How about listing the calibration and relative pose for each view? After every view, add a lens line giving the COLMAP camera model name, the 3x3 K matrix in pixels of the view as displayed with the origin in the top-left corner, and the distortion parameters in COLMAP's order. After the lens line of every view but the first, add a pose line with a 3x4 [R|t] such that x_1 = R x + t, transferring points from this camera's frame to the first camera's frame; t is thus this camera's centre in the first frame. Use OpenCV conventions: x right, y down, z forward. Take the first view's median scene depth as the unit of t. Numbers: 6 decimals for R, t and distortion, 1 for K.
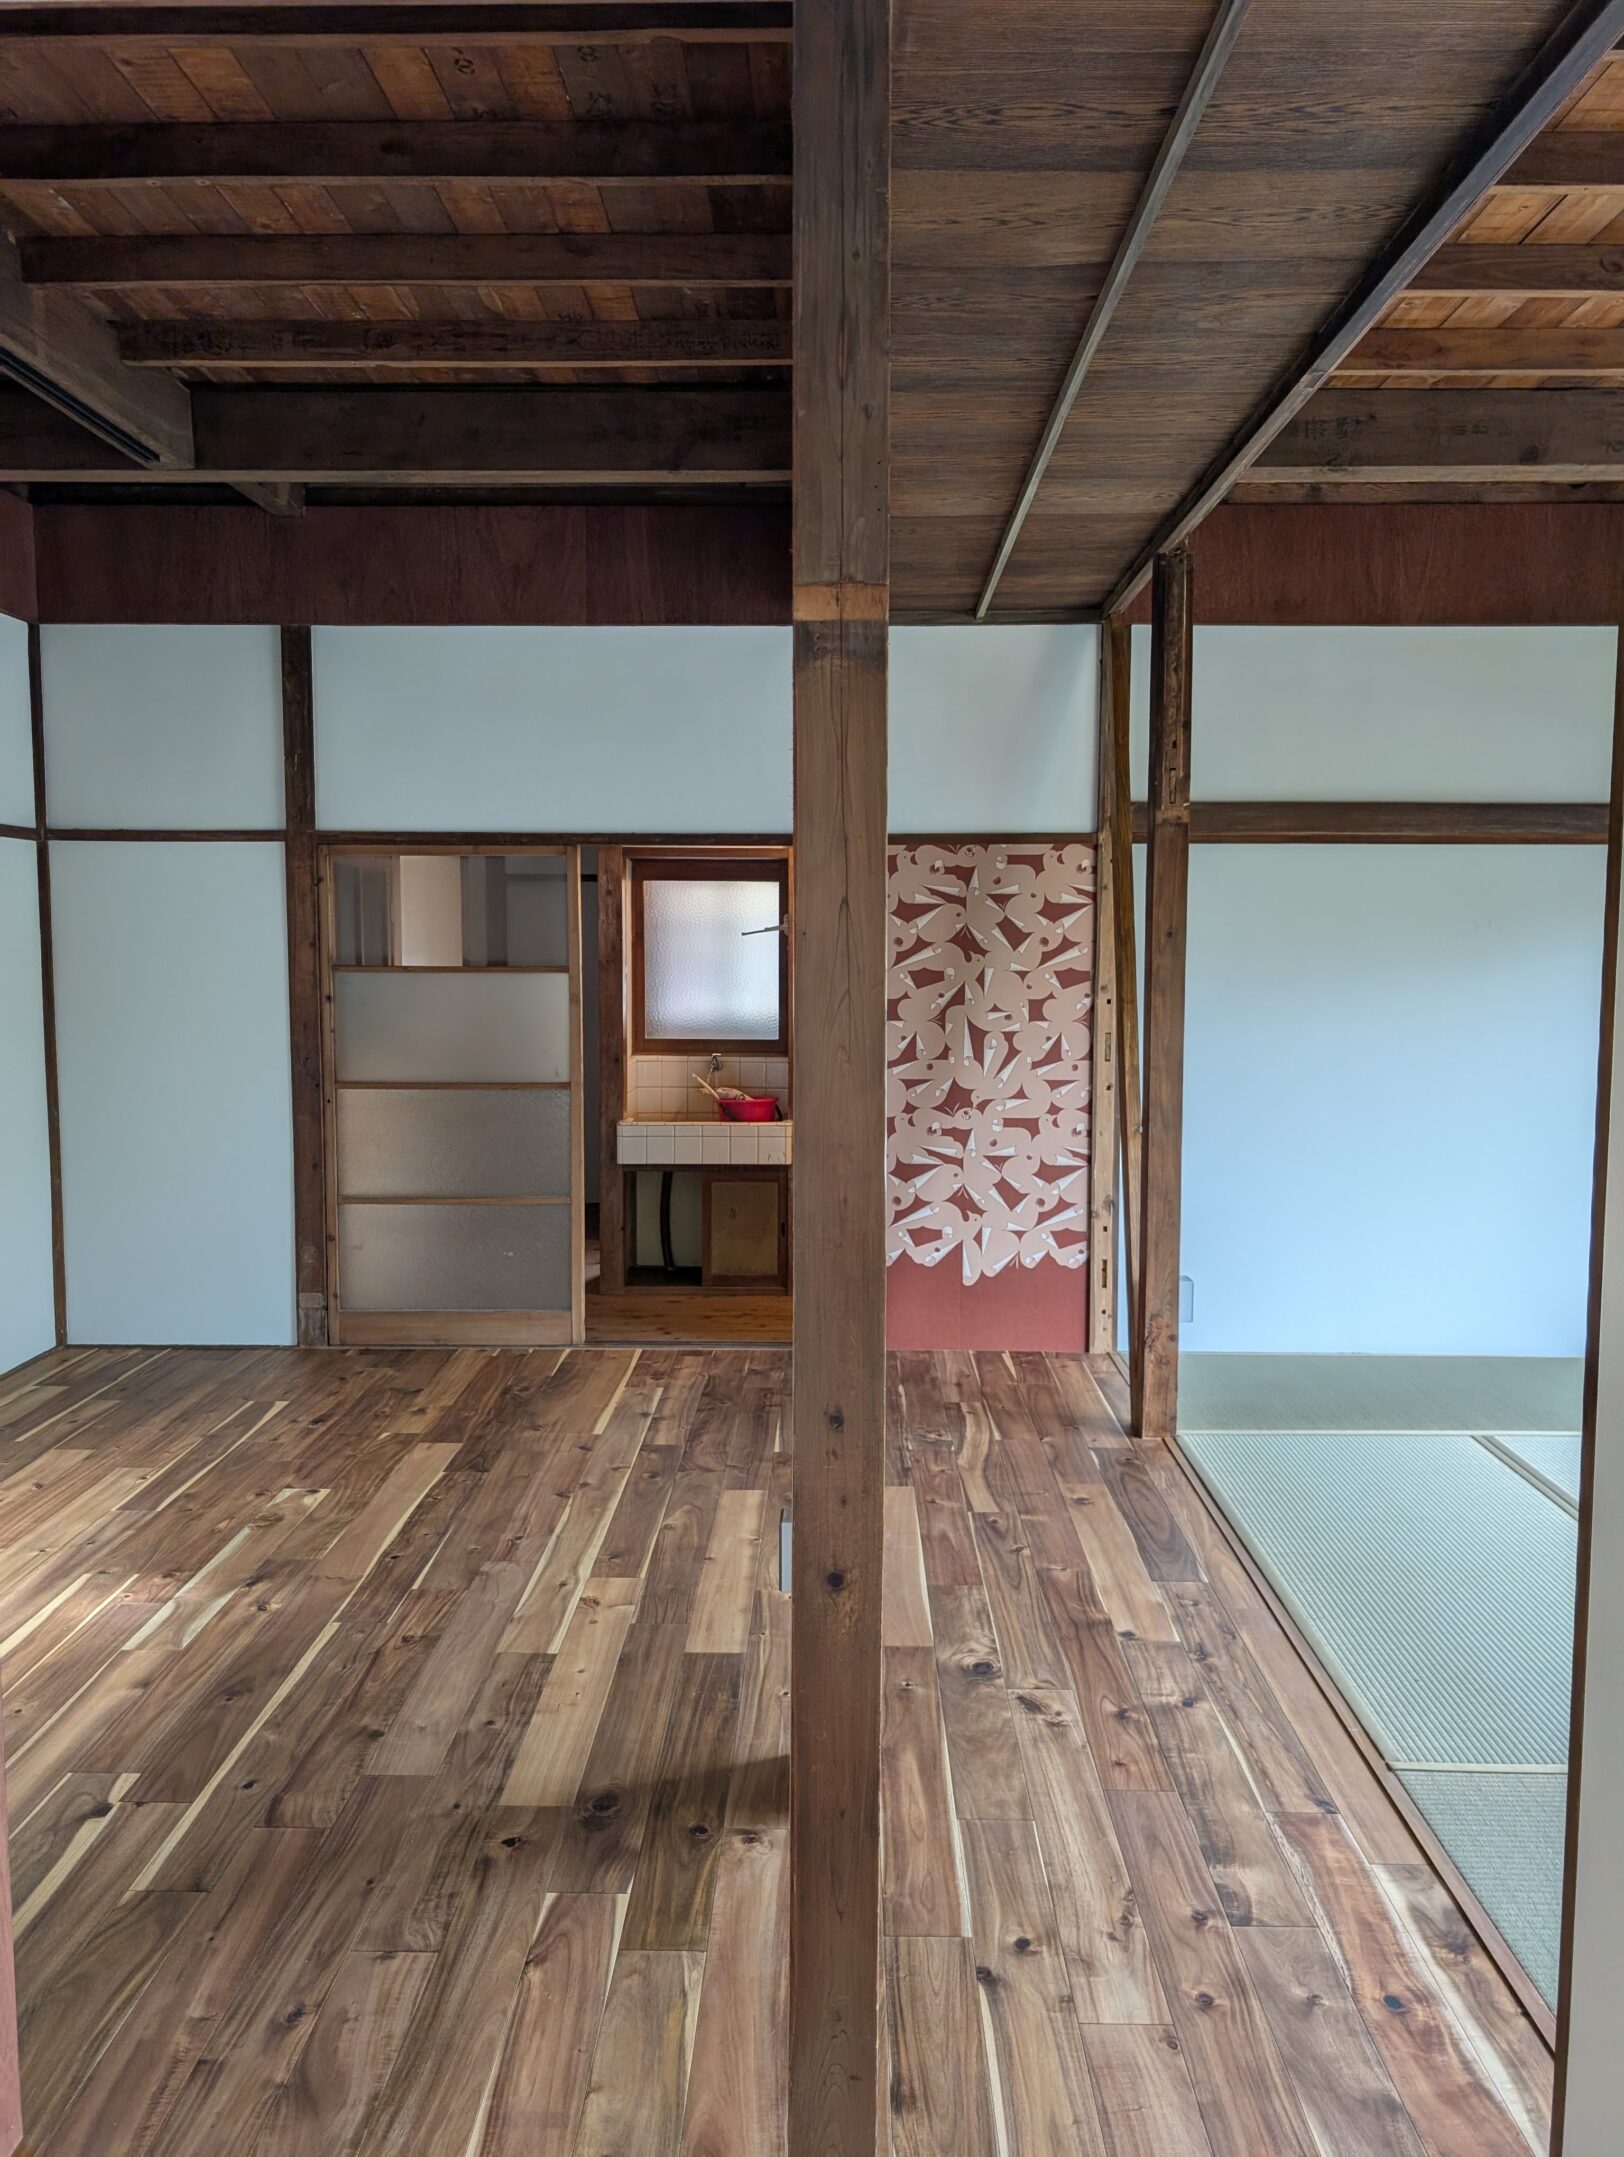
lens RADIAL K [[1515.4, 0, 812.0], [0, 1515.4, 1078.5], [0, 0, 1]] dist [0.020229, -0.063438]
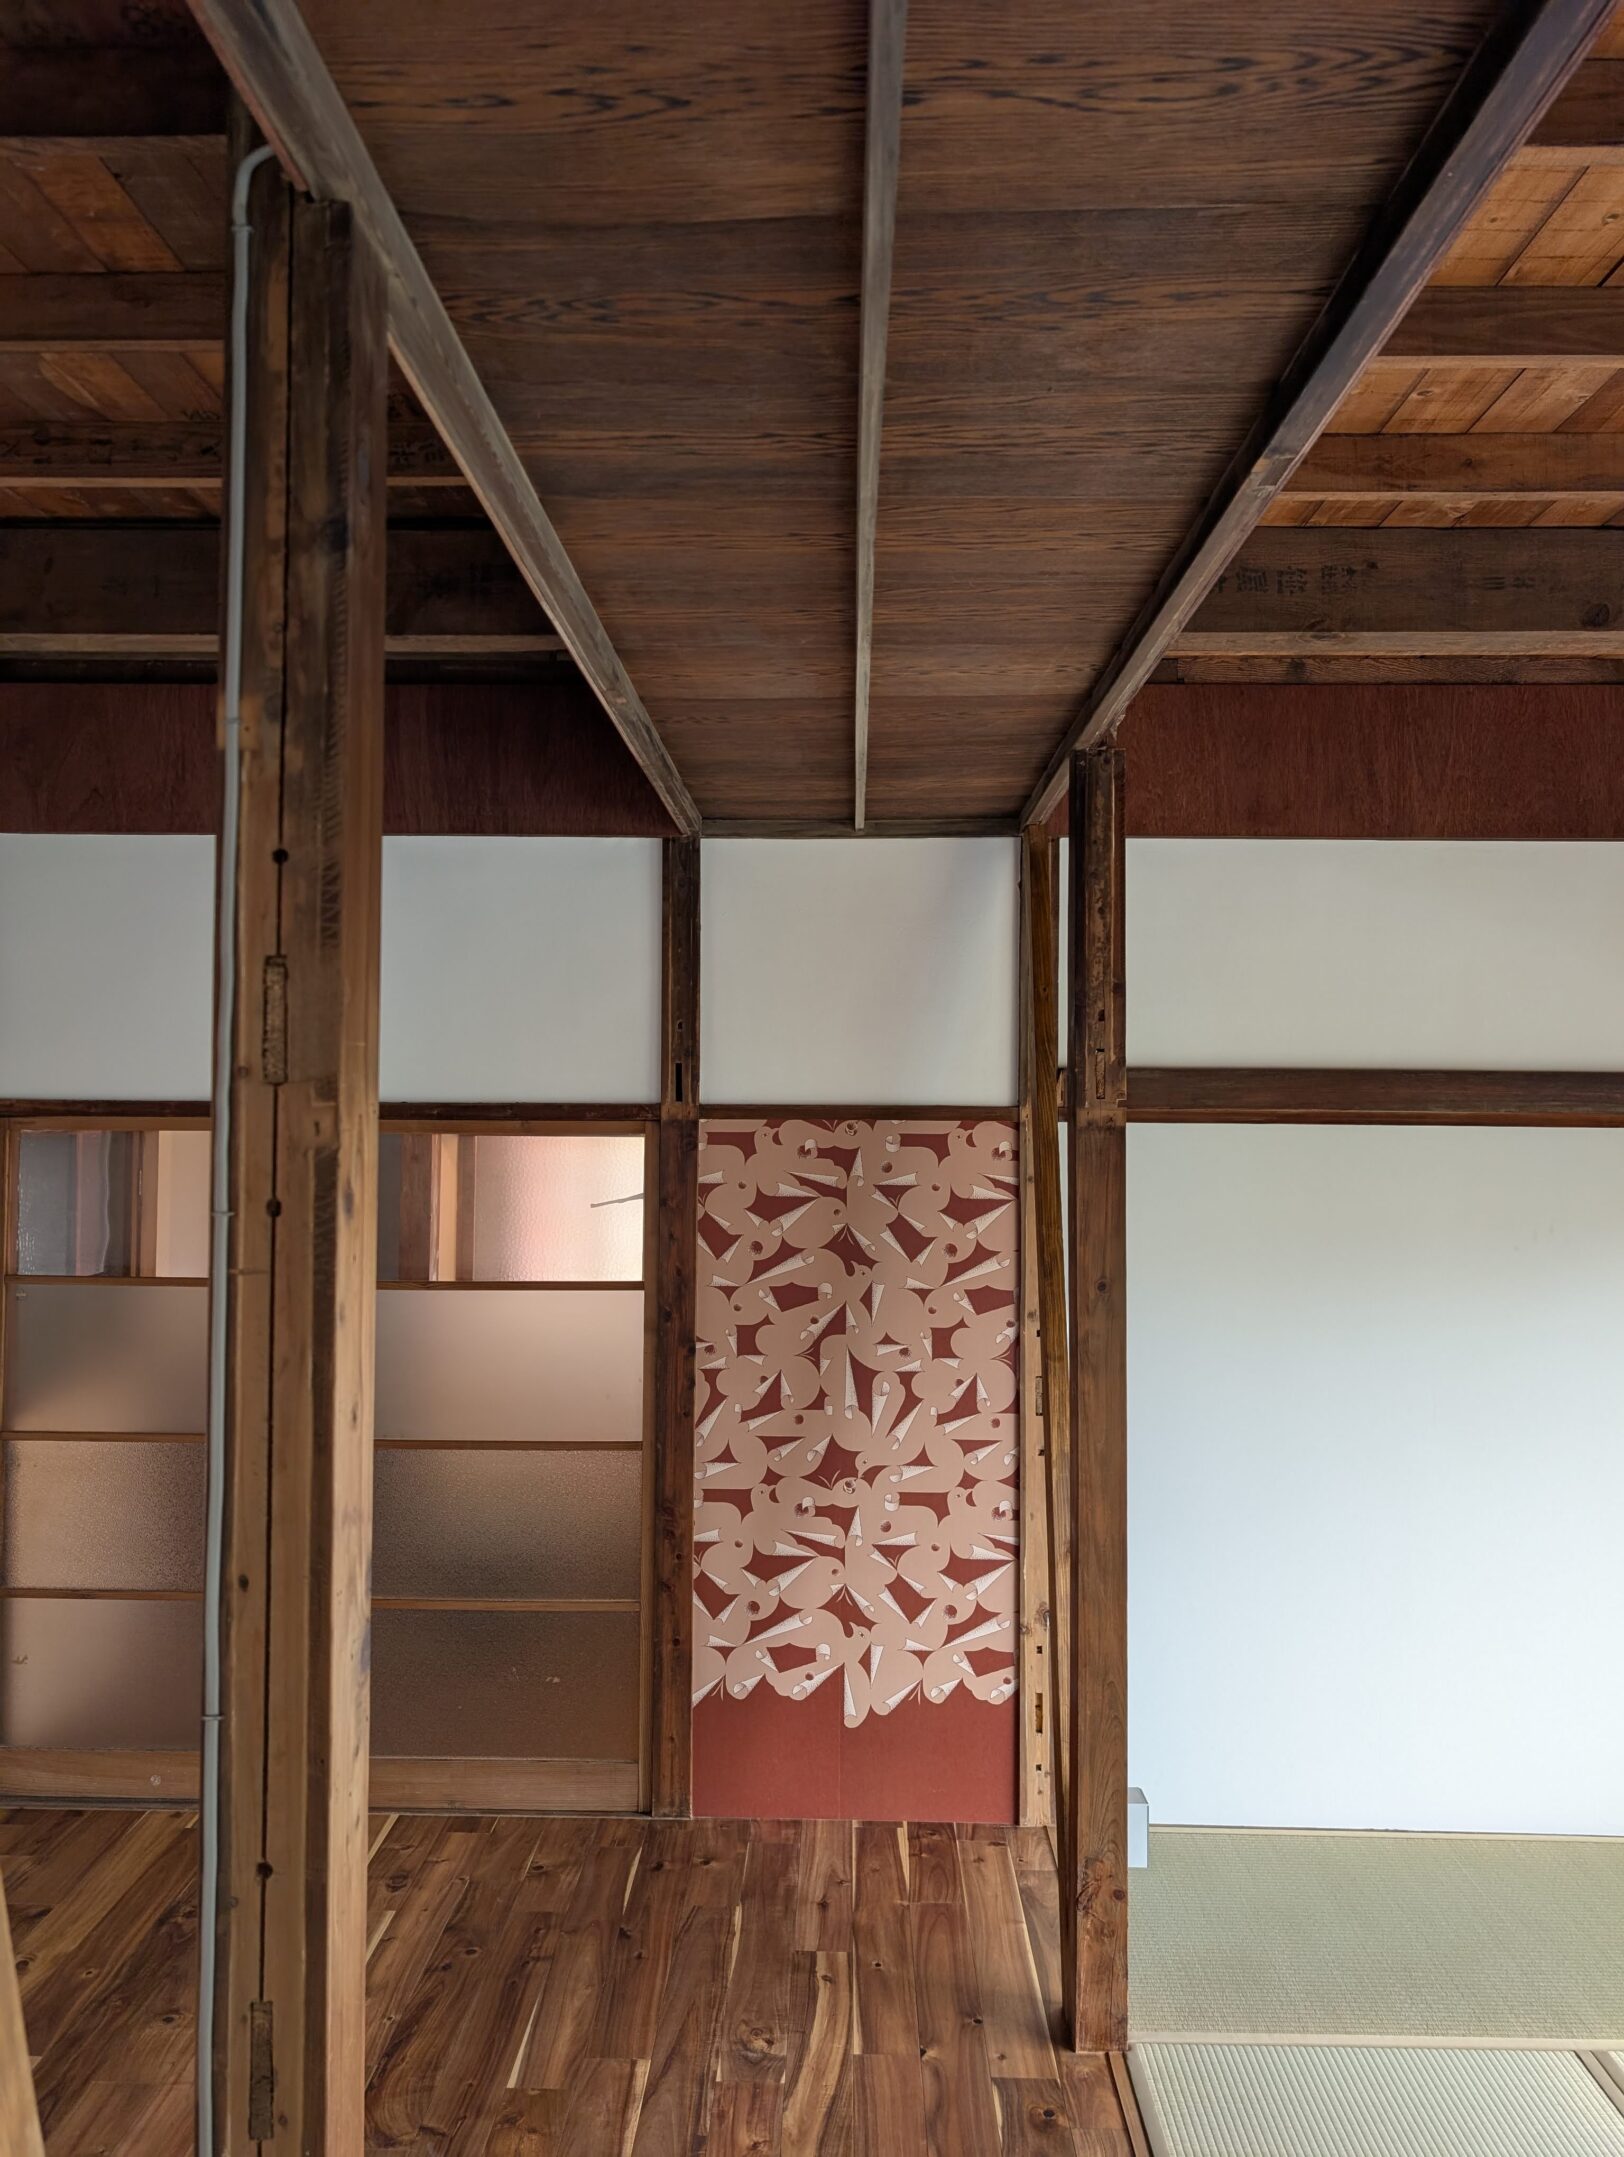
lens RADIAL K [[1531.3, 0, 812.0], [0, 1531.3, 1078.5], [0, 0, 1]] dist [0.008064, -0.022733]
pose [[0.999987, 0.004399, -0.002703, 0.096650], [-0.004675, 0.993654, -0.112387, -0.100784], [0.002191, 0.112398, 0.993661, 0.273940]]
